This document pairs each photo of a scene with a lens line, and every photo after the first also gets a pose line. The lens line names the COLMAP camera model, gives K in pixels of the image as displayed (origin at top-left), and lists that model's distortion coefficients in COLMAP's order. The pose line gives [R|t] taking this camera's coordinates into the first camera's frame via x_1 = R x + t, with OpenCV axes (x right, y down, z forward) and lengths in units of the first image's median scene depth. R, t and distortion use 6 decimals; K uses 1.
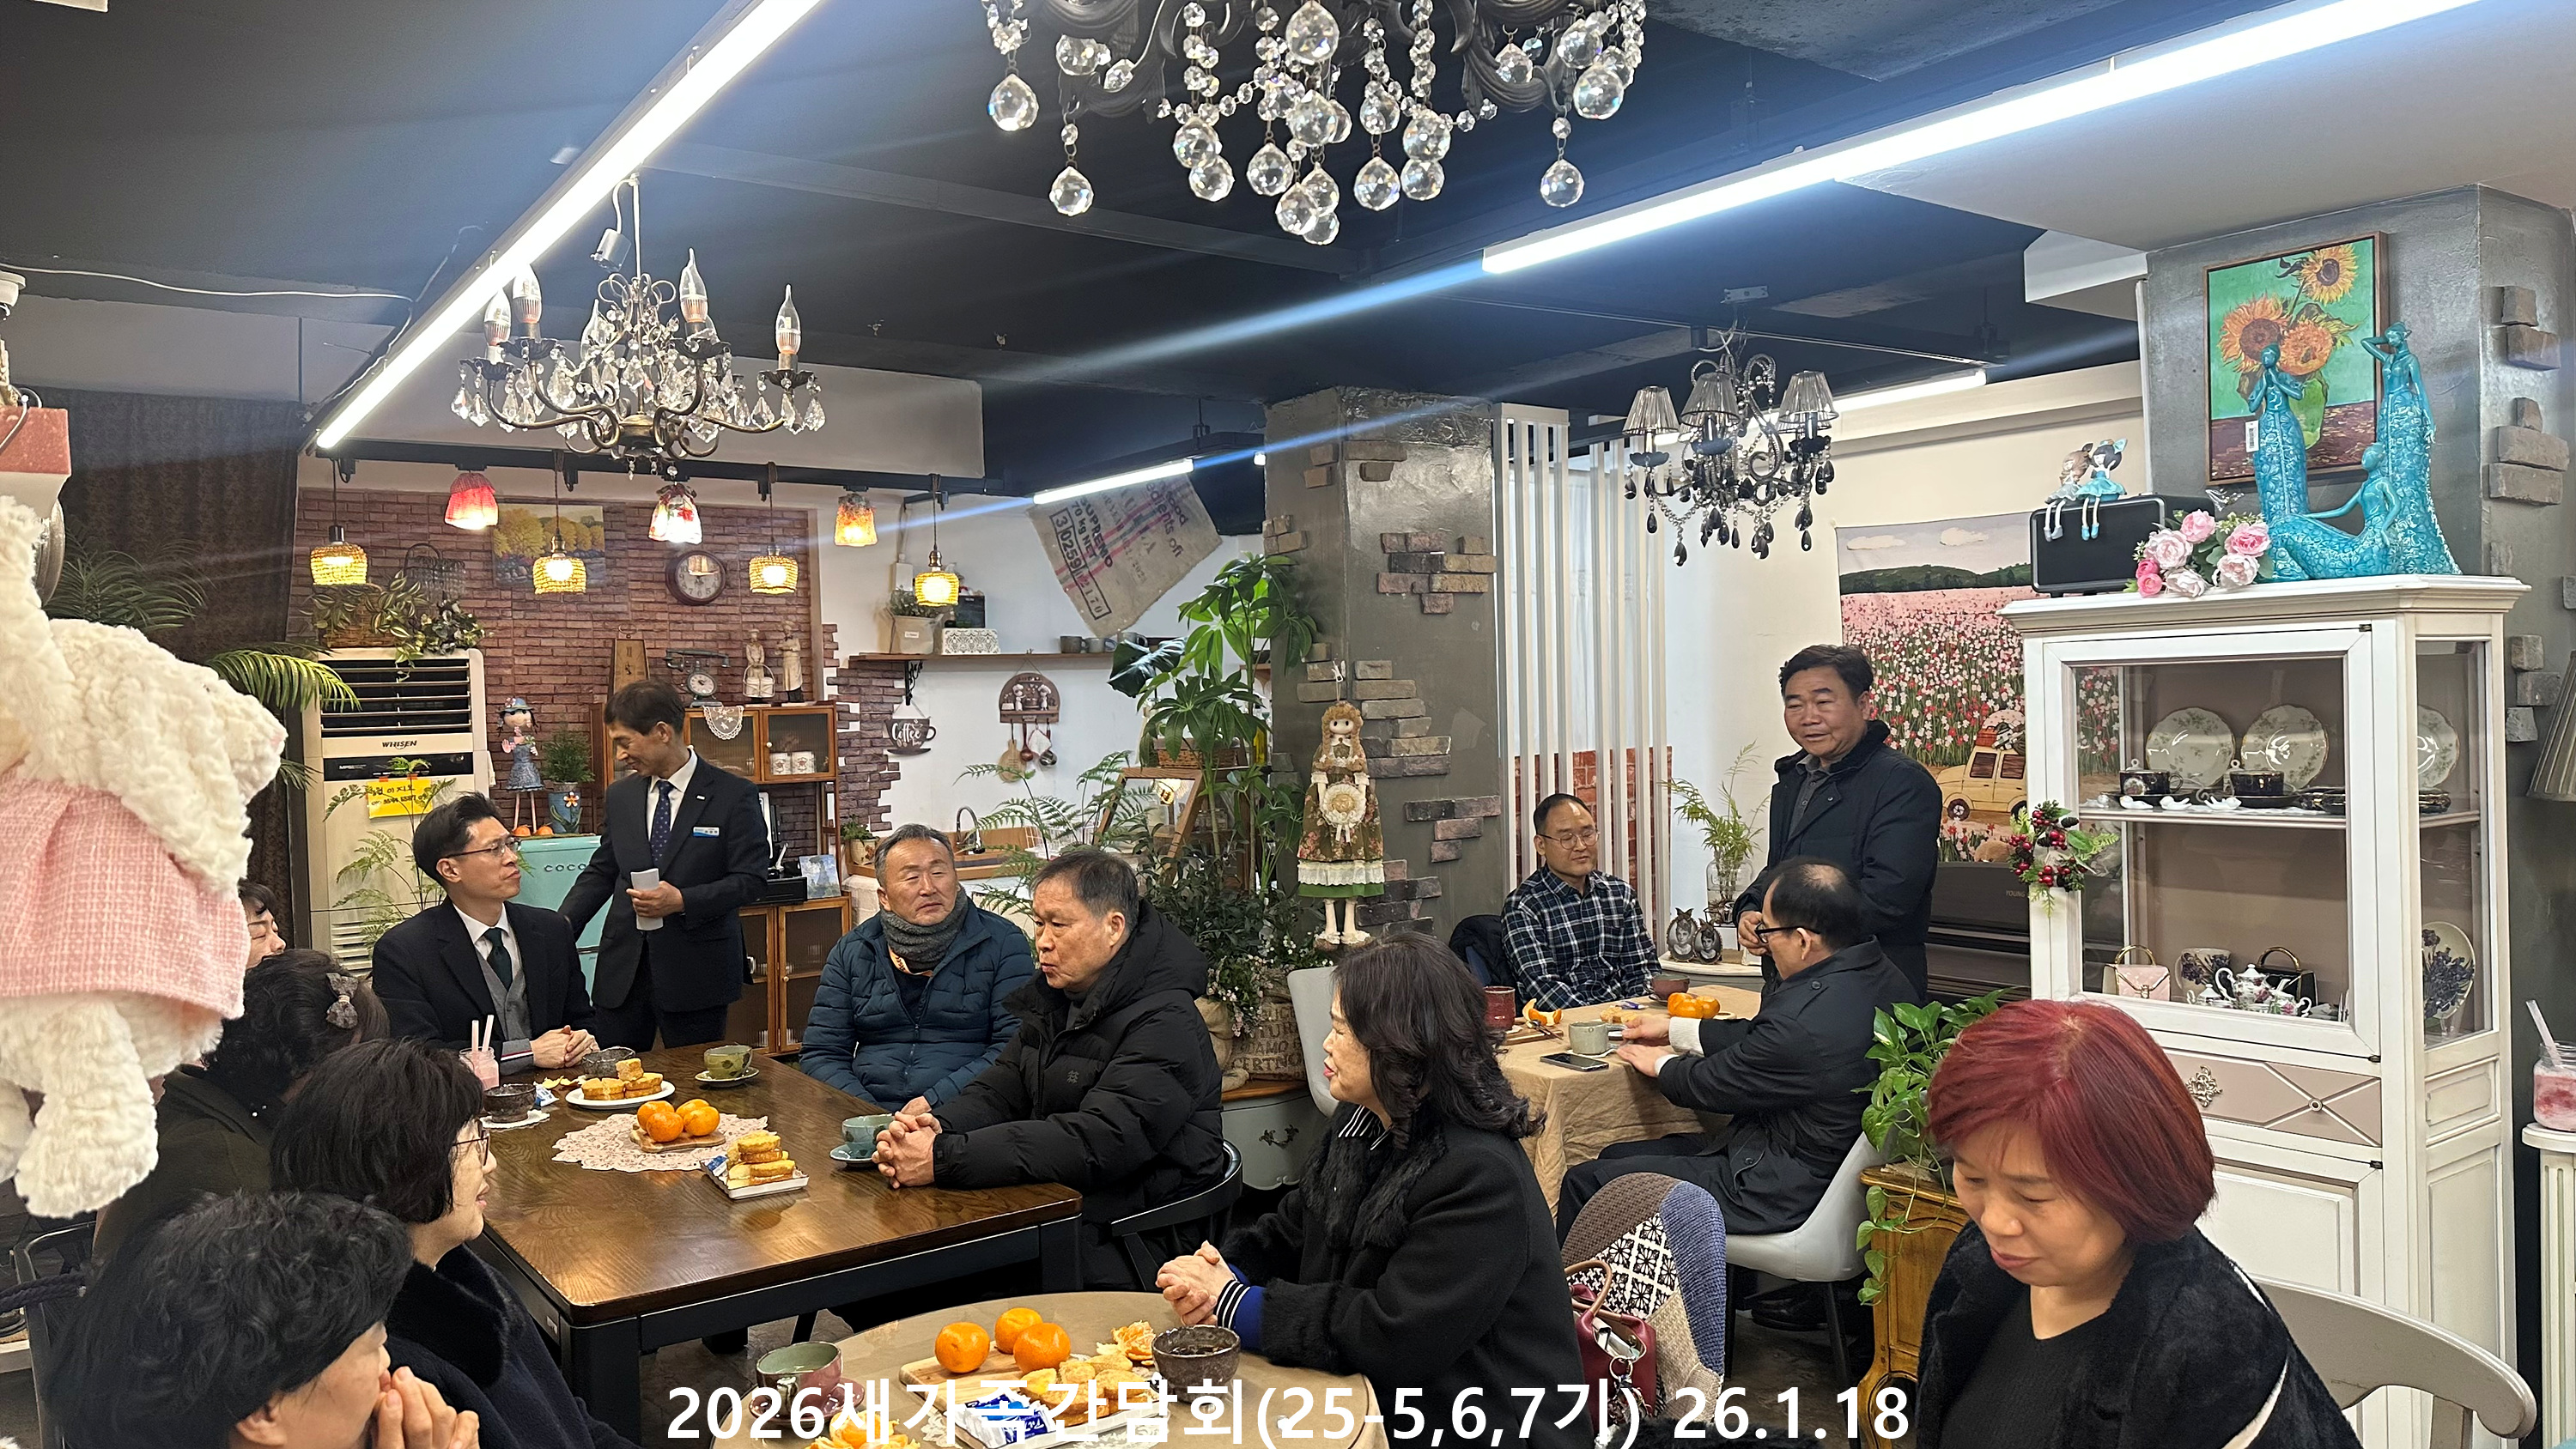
lens RADIAL K [[1795.7, 0, 1291.2], [0, 1795.7, 740.3], [0, 0, 1]] dist [0.096519, -0.120832]
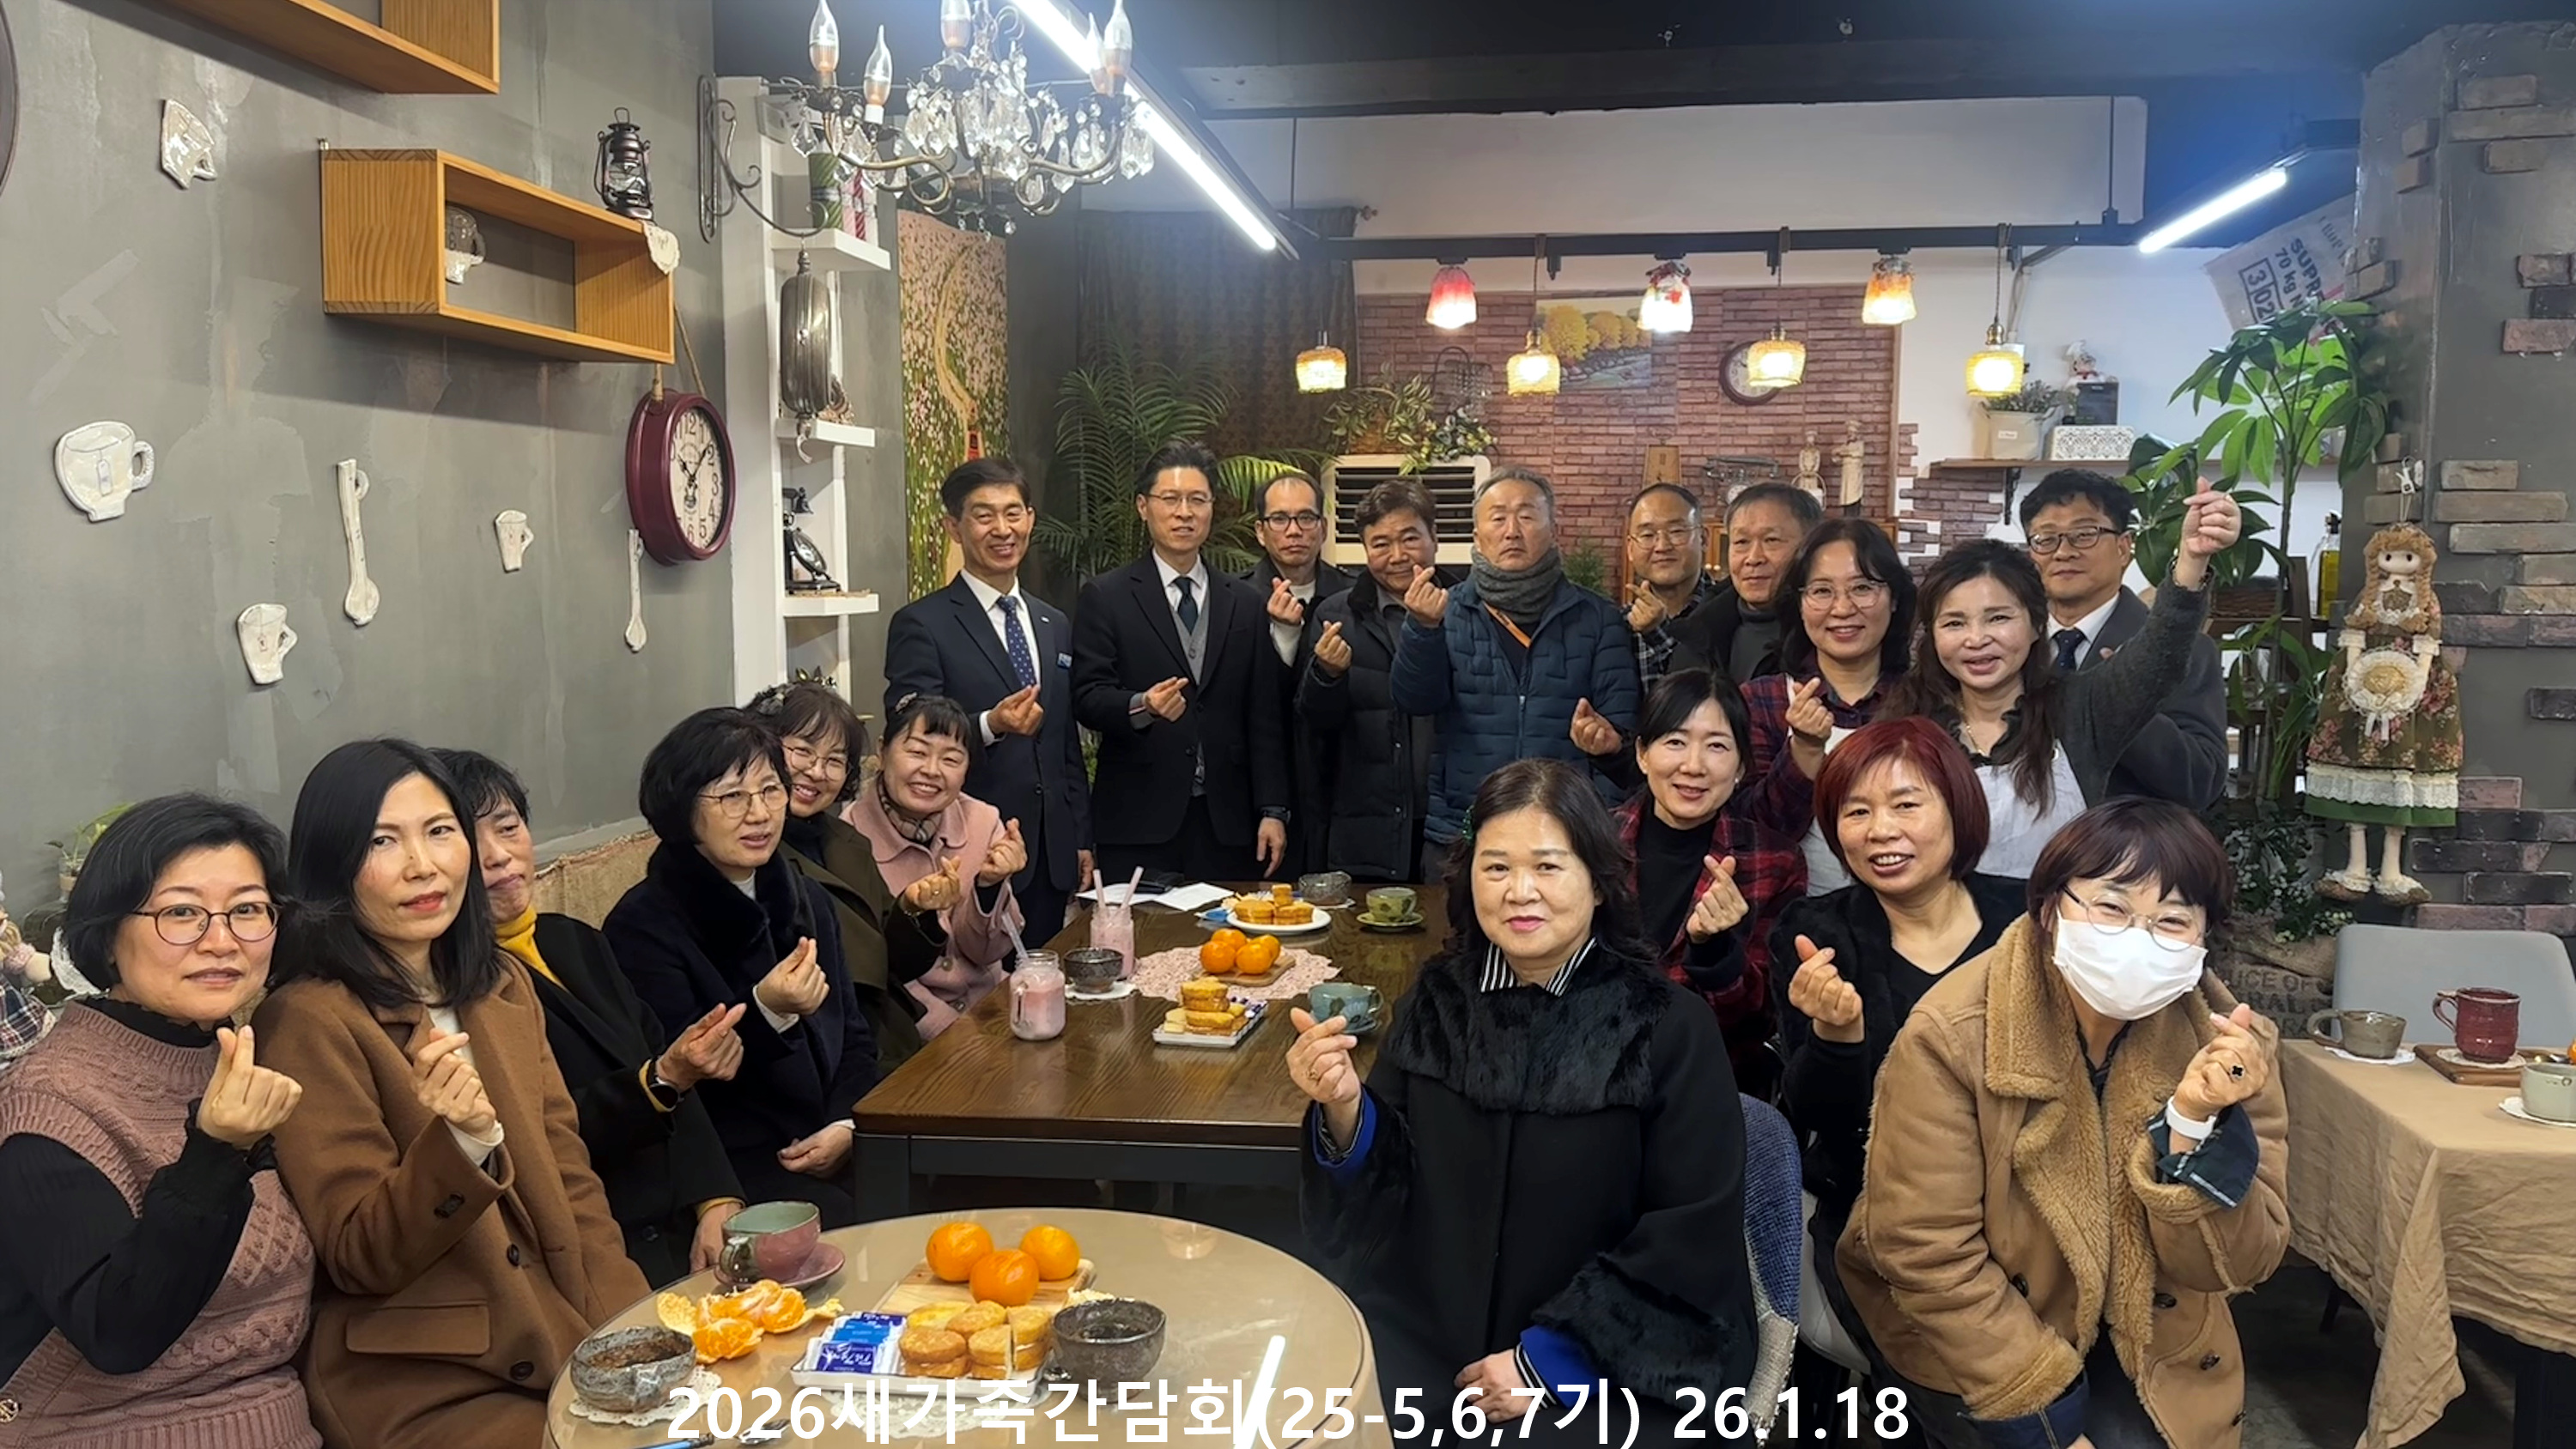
lens RADIAL K [[2011.9, 0, 1285.2], [0, 2011.9, 719.7], [0, 0, 1]] dist [0.092083, -0.119069]
pose [[0.735023, 0.085974, -0.672570, 0.229414], [-0.038157, 0.995601, 0.085567, 0.001191], [0.676968, -0.037230, 0.735070, 0.176517]]
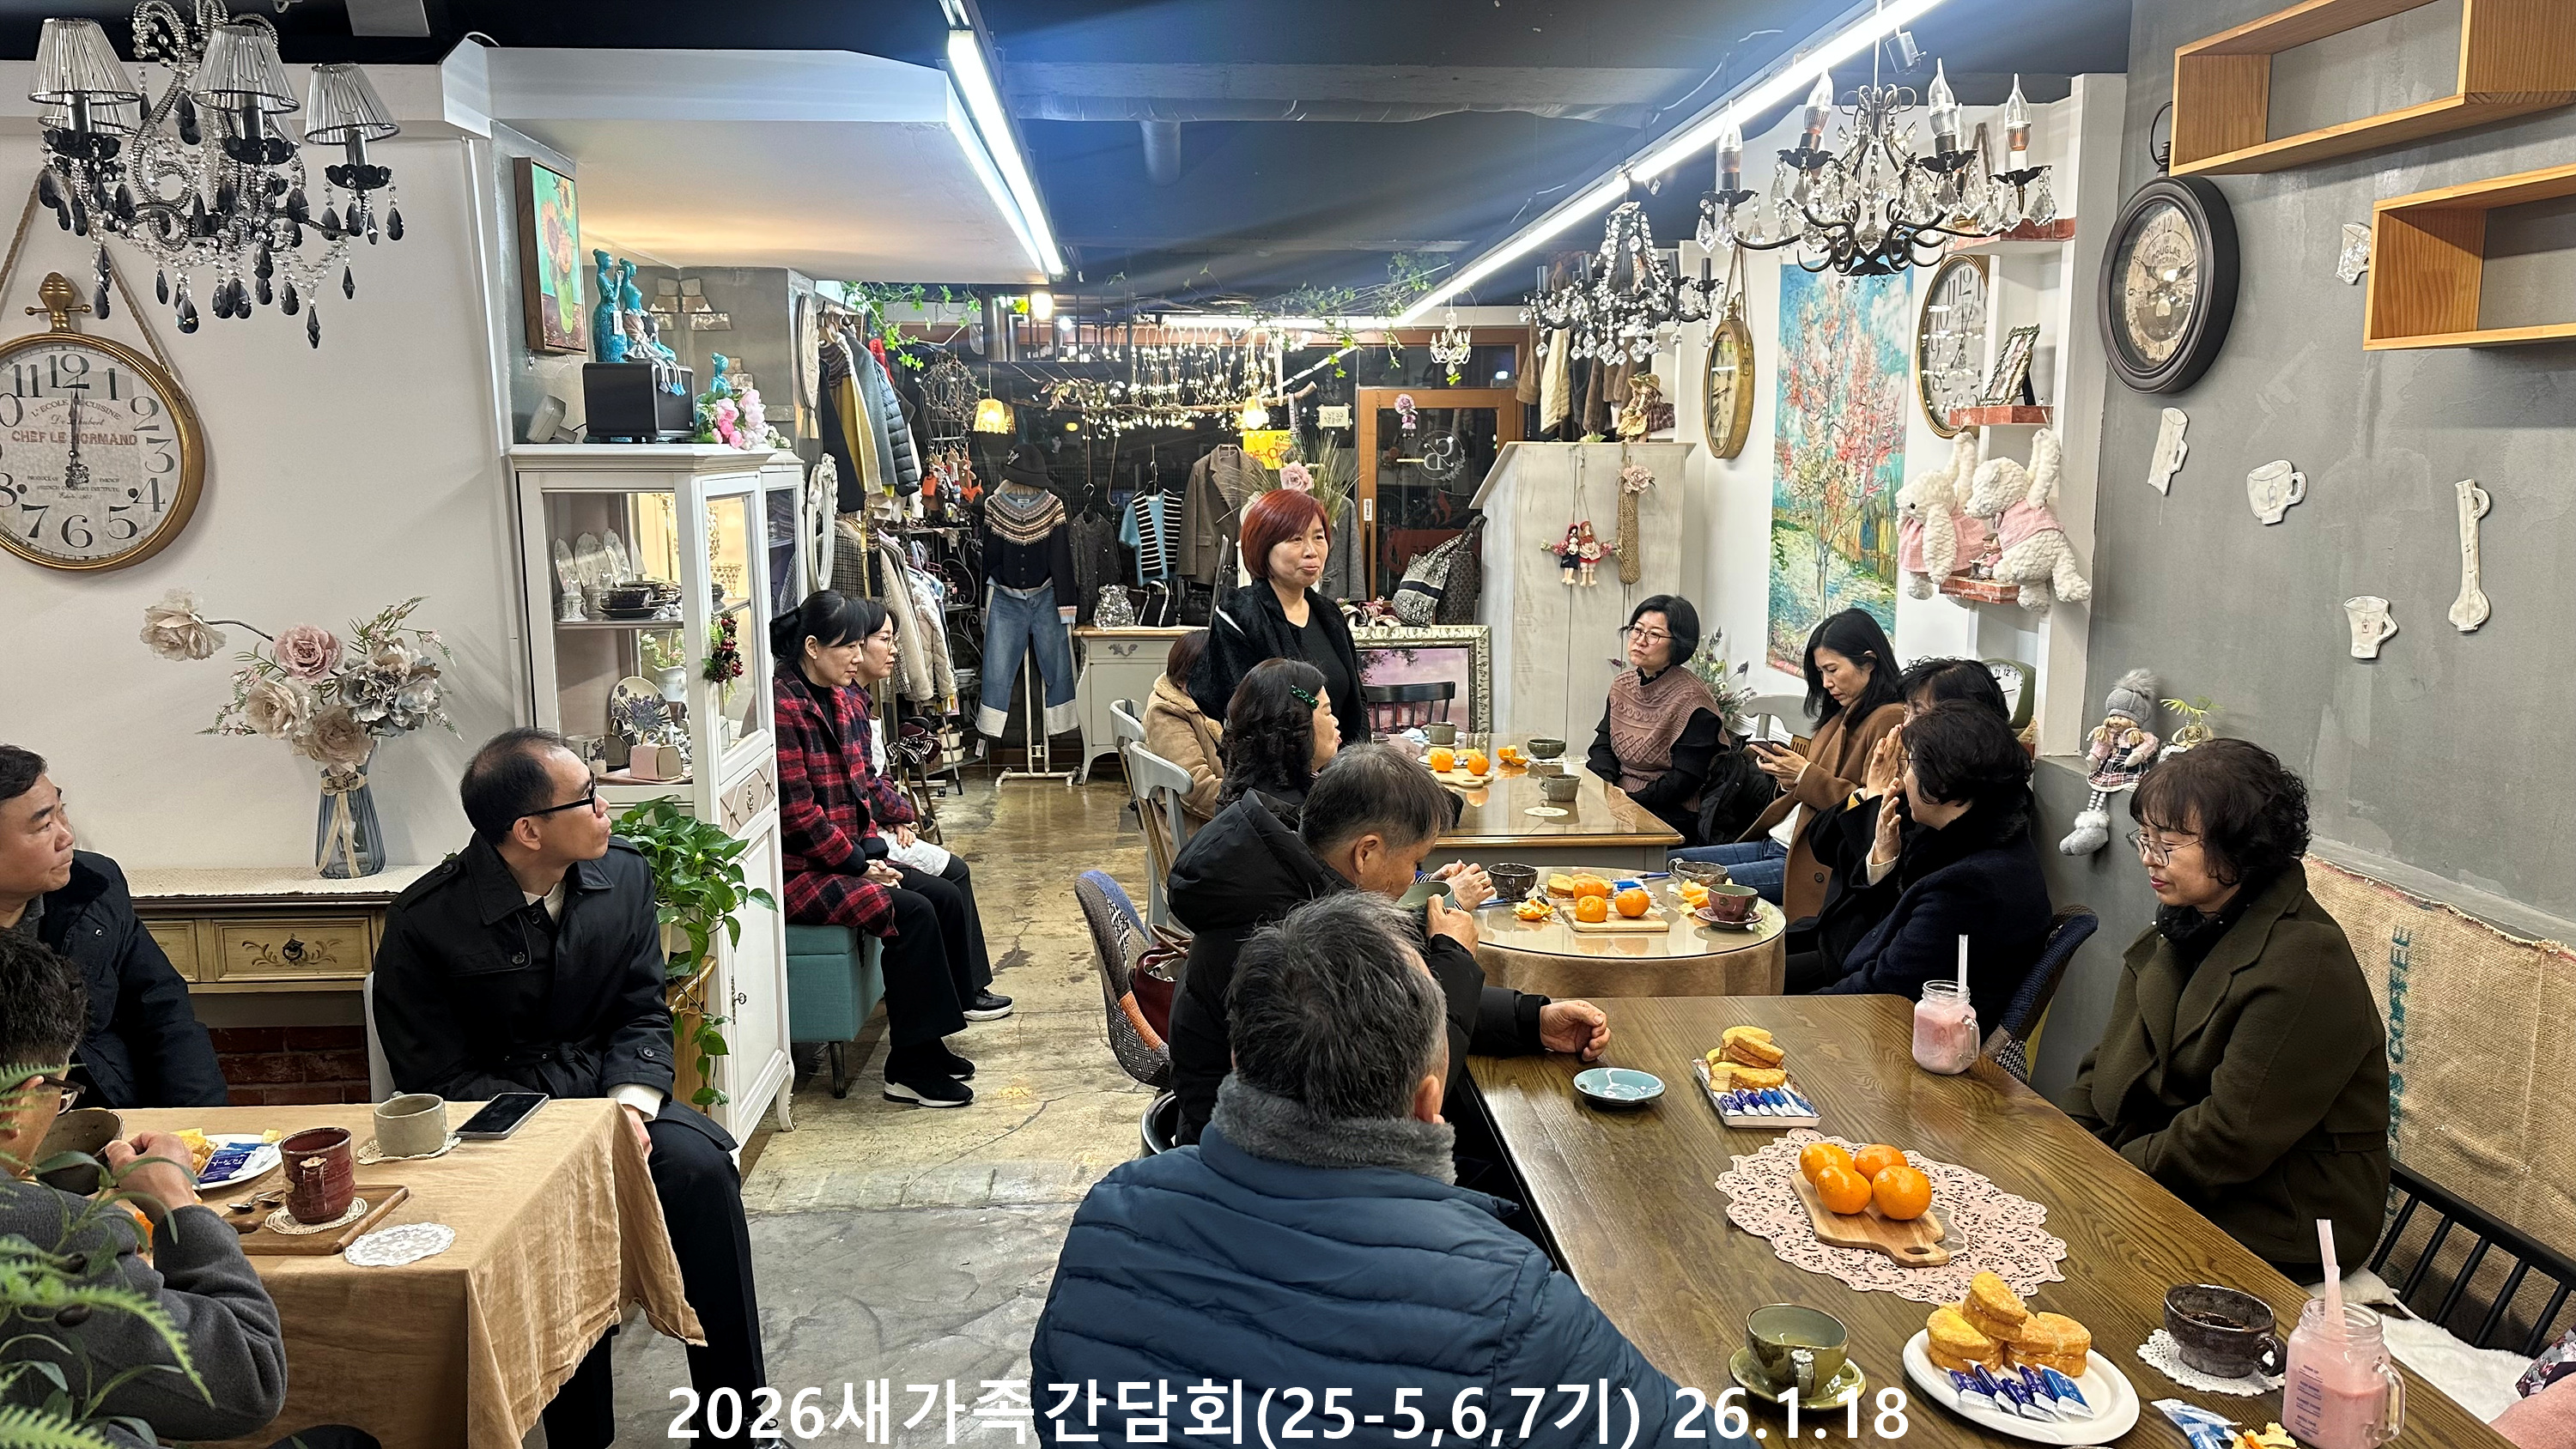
lens RADIAL K [[1795.7, 0, 1293.1], [0, 1795.7, 739.3], [0, 0, 1]] dist [0.096519, -0.120832]
pose [[-0.848015, -0.053751, 0.527239, -0.323781], [0.042172, 0.984845, 0.168233, -0.041350], [-0.528292, 0.164898, -0.832896, 1.049033]]
